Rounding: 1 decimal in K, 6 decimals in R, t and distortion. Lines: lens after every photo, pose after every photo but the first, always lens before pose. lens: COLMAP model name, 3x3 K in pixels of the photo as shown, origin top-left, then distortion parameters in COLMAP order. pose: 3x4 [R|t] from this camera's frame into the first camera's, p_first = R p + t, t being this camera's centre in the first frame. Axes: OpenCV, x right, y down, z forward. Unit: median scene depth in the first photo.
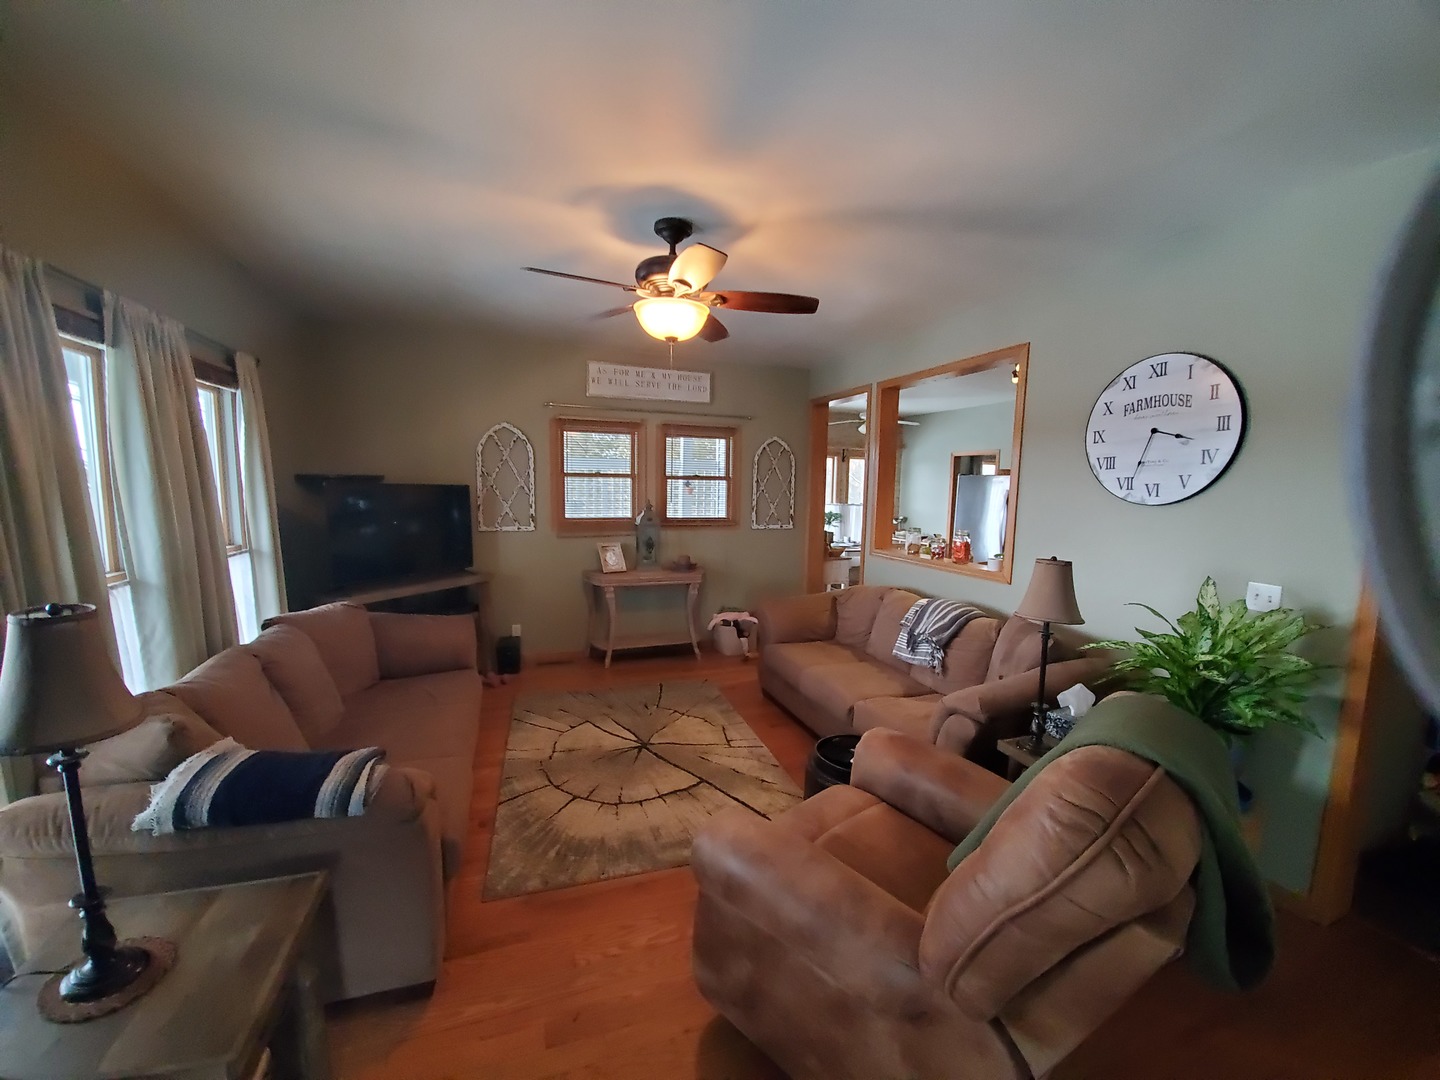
lens RADIAL K [[584.9, 0, 722.2], [0, 584.9, 535.8], [0, 0, 1]] dist [0.000116, 0.000013]
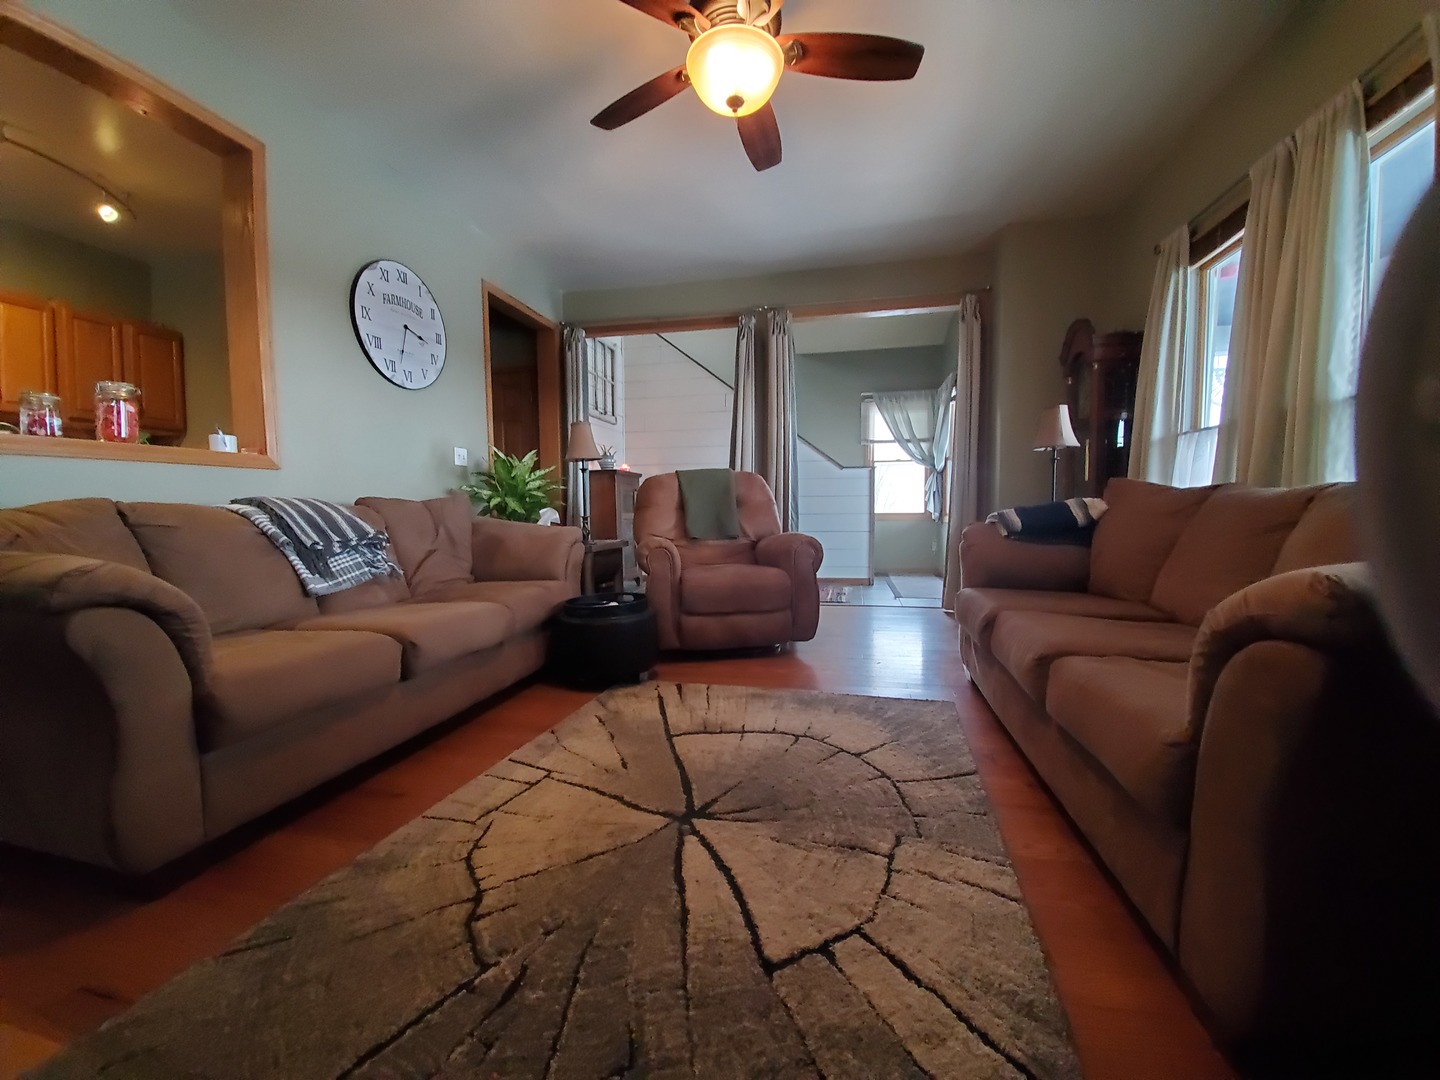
lens RADIAL K [[584.9, 0, 720.4], [0, 584.9, 551.6], [0, 0, 1]] dist [0.000116, 0.000013]
pose [[-0.848572, -0.048868, 0.526818, -0.460964], [0.042309, 0.986269, 0.159636, 0.110286], [-0.527385, 0.157752, -0.834853, 1.614477]]
